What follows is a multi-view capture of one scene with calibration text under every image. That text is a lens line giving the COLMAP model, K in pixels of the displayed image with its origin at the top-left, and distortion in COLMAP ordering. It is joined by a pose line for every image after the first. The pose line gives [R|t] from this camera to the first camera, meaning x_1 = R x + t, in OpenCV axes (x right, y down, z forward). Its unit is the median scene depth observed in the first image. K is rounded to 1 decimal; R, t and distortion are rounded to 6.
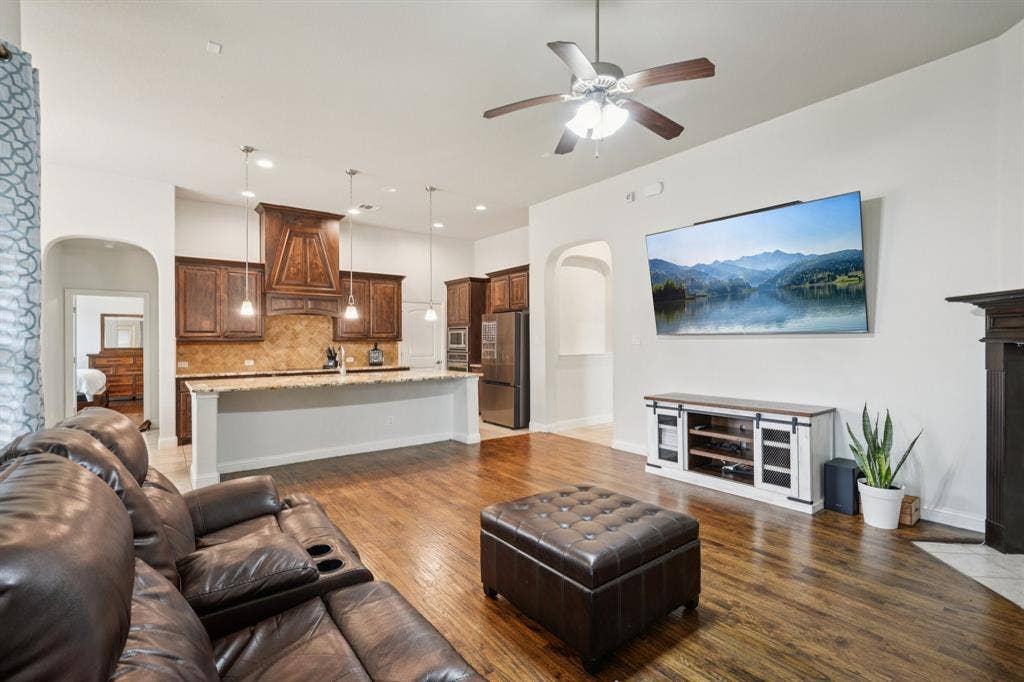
lens RADIAL K [[458.8, 0, 509.4], [0, 458.8, 343.7], [0, 0, 1]] dist [0.002716, 0.000136]
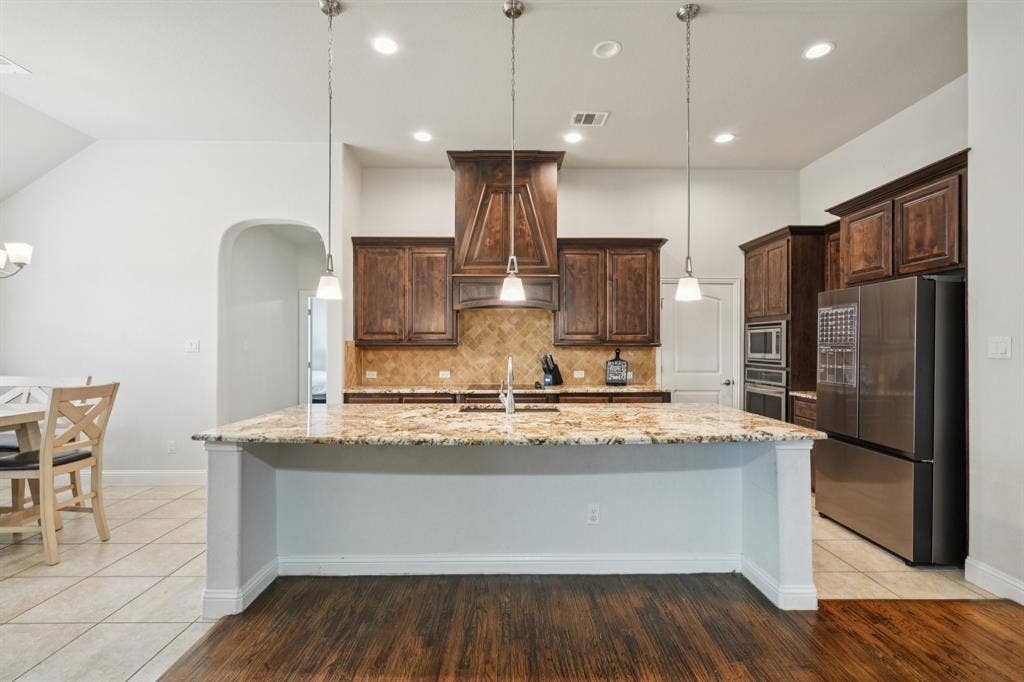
lens RADIAL K [[464.3, 0, 512.7], [0, 464.3, 342.2], [0, 0, 1]] dist [0.003146, 0.001031]
pose [[0.808383, -0.000261, -0.588657, -0.032611], [-0.008135, 0.999899, -0.011615, -0.003238], [0.588601, 0.014179, 0.808300, 0.429716]]
